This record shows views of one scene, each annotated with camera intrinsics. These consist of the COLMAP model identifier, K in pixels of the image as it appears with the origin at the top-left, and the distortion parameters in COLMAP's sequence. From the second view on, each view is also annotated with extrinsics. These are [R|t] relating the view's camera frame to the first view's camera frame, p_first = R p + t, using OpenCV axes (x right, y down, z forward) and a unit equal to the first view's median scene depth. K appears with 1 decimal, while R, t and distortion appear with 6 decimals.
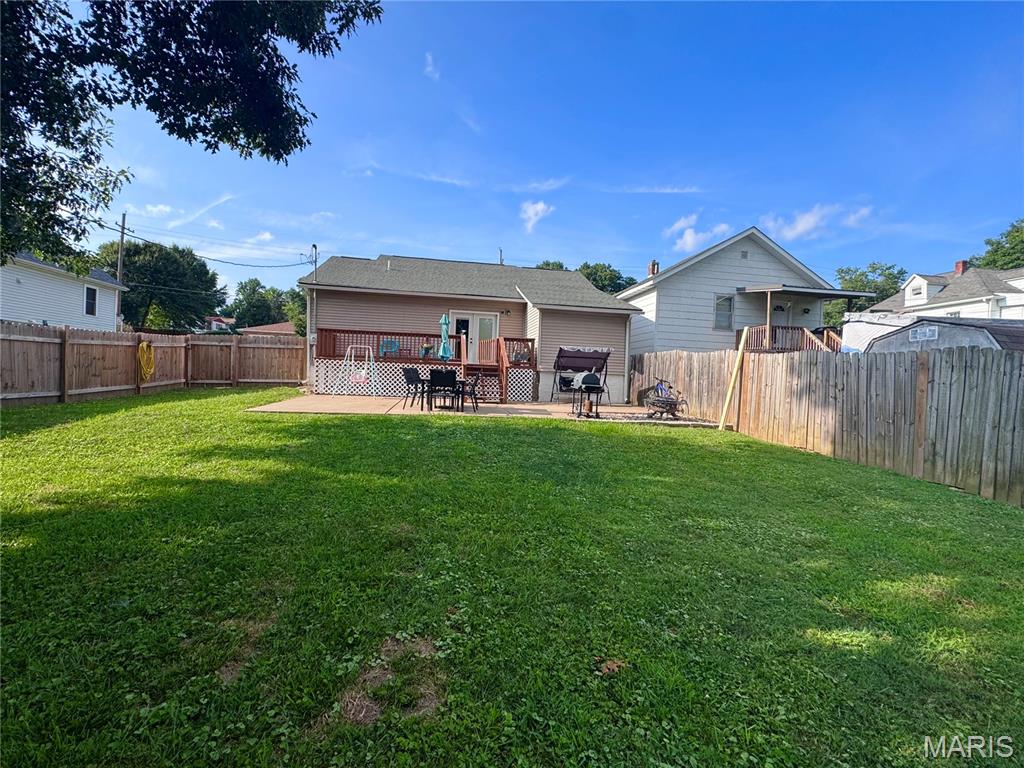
lens RADIAL K [[448.8, 0, 512.0], [0, 448.8, 384.0], [0, 0, 1]] dist [0.001984, 0.000187]
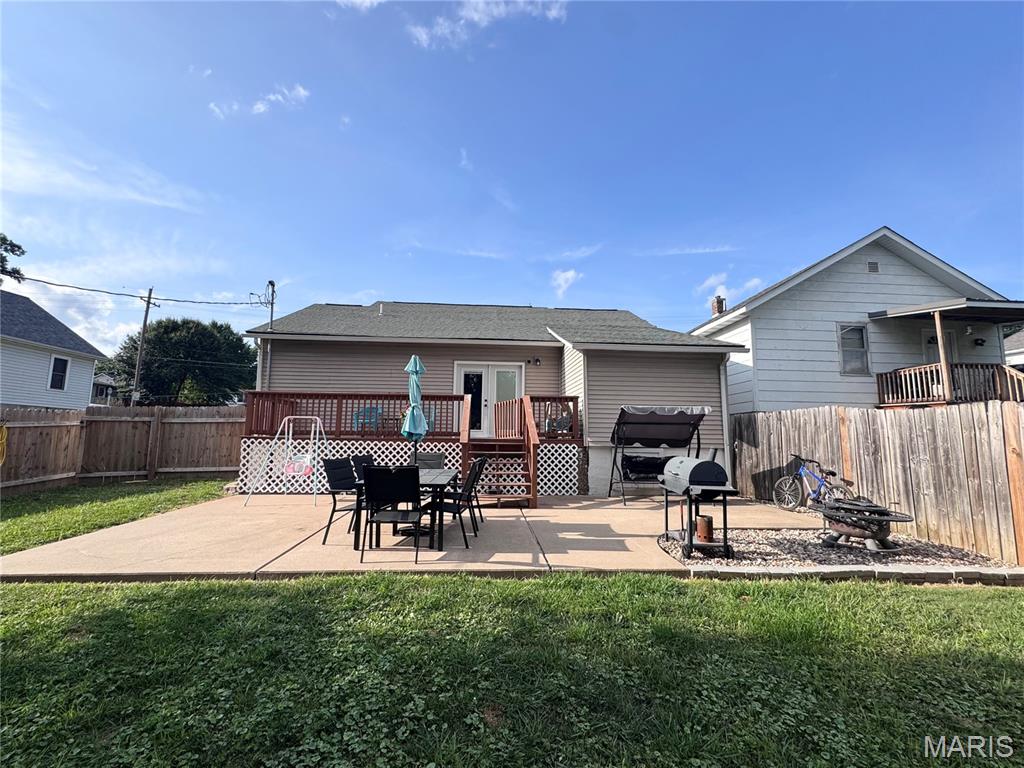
lens RADIAL K [[441.9, 0, 512.0], [0, 441.9, 384.0], [0, 0, 1]] dist [-0.000359, 0.000164]
pose [[0.996170, -0.037875, -0.078806, 0.005980], [0.026455, 0.989625, -0.141218, -0.028362], [0.083337, 0.138592, 0.986837, 0.329870]]
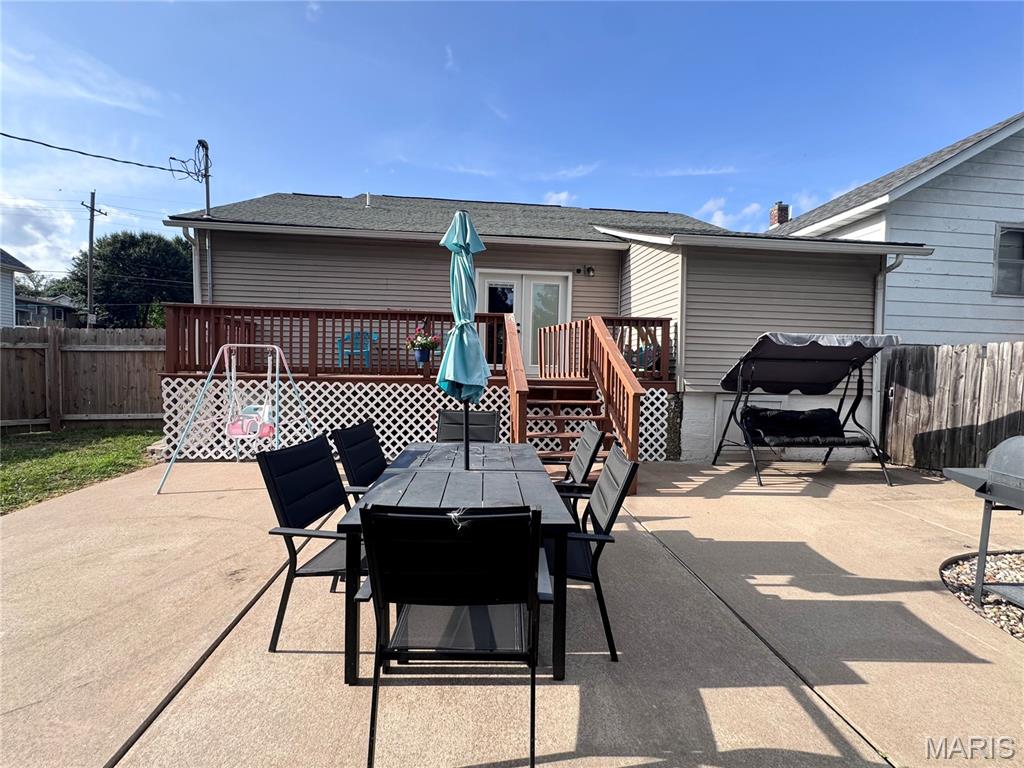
lens RADIAL K [[441.9, 0, 512.0], [0, 441.9, 384.0], [0, 0, 1]] dist [-0.000359, 0.000164]
pose [[0.998167, -0.017492, -0.057936, -0.073467], [0.018597, 0.999654, 0.018577, -0.043920], [0.057591, -0.019620, 0.998147, 0.514327]]
